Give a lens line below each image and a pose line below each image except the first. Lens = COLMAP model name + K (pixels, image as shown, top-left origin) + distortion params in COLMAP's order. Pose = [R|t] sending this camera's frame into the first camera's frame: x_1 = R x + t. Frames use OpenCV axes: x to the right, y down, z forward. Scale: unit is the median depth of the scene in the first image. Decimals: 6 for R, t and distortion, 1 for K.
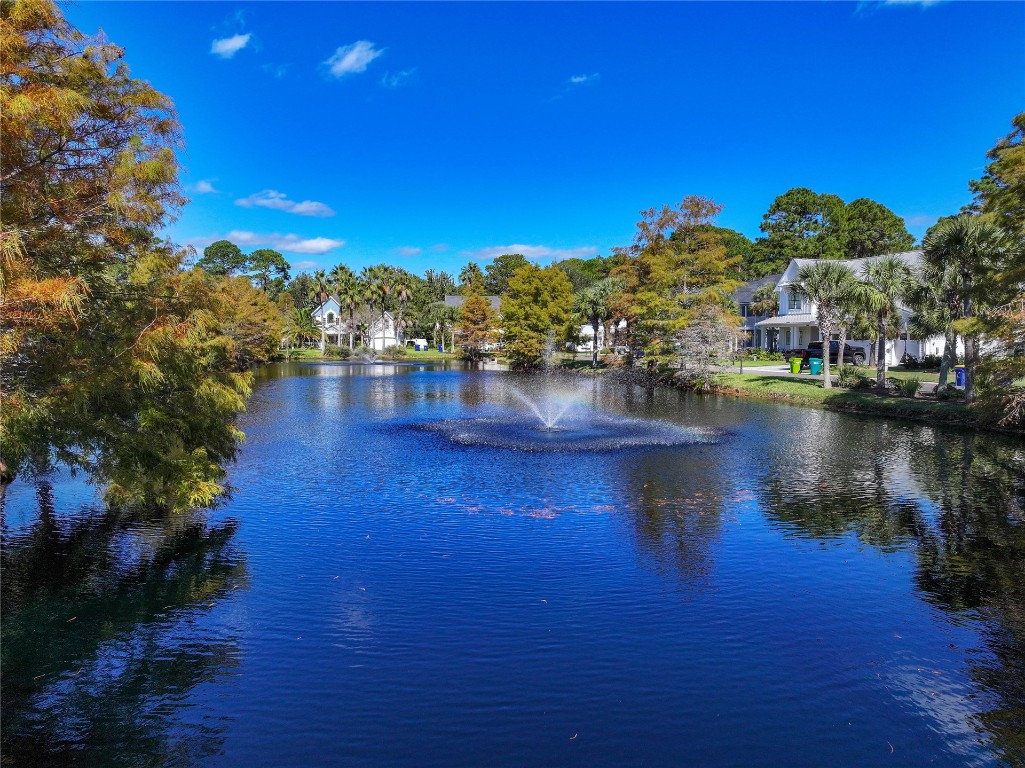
lens RADIAL K [[725.3, 0, 512.5], [0, 725.3, 384.0], [0, 0, 1]] dist [-0.002403, -0.001171]
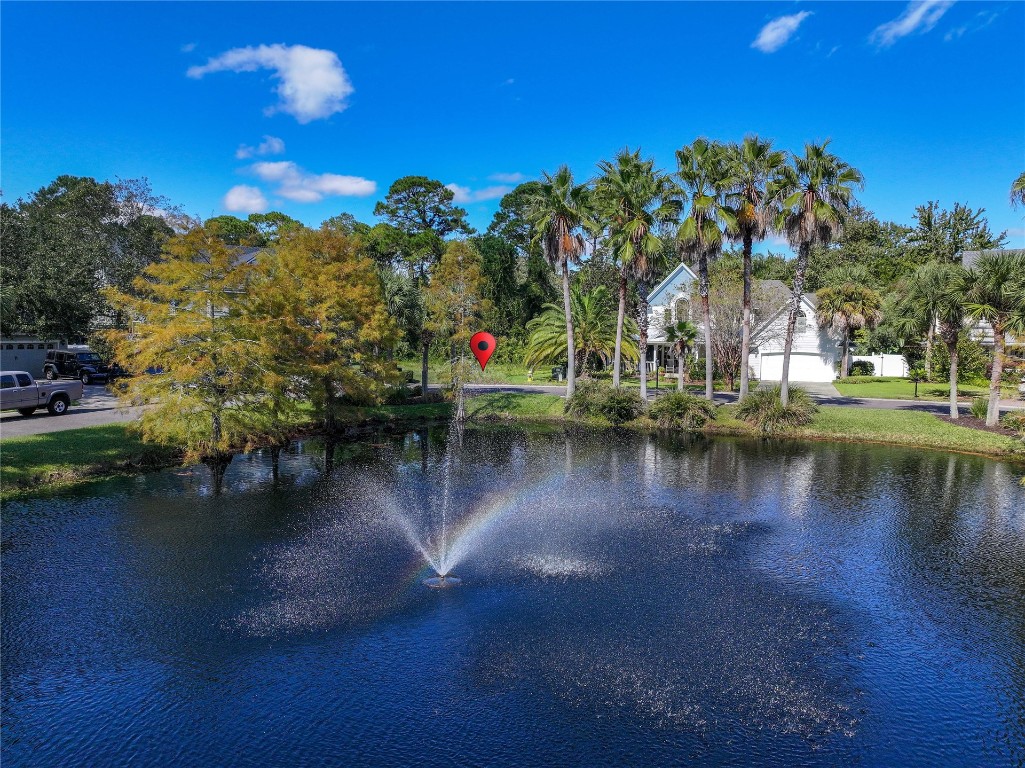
lens RADIAL K [[725.3, 0, 512.5], [0, 725.3, 384.0], [0, 0, 1]] dist [-0.002403, -0.001171]
pose [[0.804922, 0.053689, -0.590946, -0.056075], [-0.048255, 0.998522, 0.024991, -0.048266], [0.591415, 0.008400, 0.806324, 0.557278]]
